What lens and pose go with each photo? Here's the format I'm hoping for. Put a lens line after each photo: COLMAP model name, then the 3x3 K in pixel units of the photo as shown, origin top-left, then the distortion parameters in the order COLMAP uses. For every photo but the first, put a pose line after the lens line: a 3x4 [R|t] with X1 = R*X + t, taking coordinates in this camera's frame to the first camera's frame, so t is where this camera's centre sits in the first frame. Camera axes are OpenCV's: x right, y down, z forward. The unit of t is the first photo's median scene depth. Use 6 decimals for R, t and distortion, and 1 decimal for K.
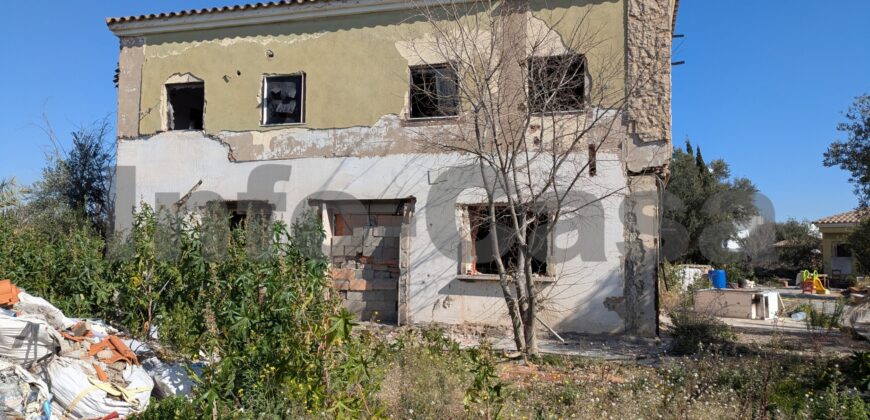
lens RADIAL K [[617.0, 0, 441.1], [0, 617.0, 218.2], [0, 0, 1]] dist [0.069619, -0.082743]
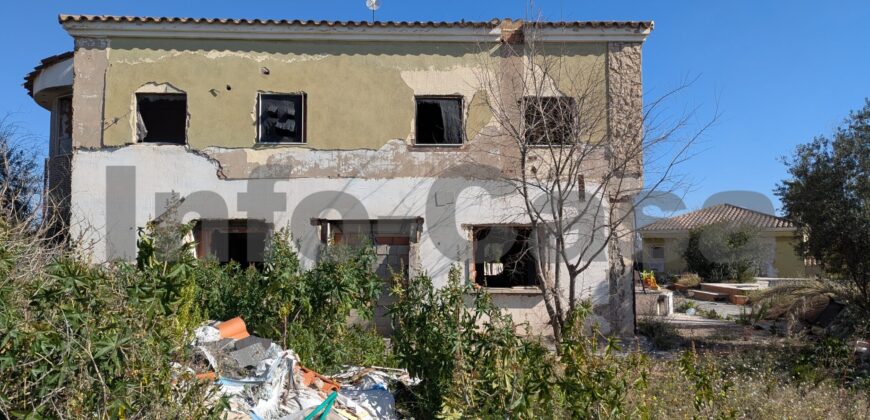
lens RADIAL K [[617.0, 0, 441.1], [0, 617.0, 218.2], [0, 0, 1]] dist [0.069619, -0.082743]
pose [[0.948975, 0.003174, 0.315335, -0.325516], [-0.001888, 0.999989, -0.004384, -0.026893], [-0.315346, 0.003565, 0.948970, -0.025949]]
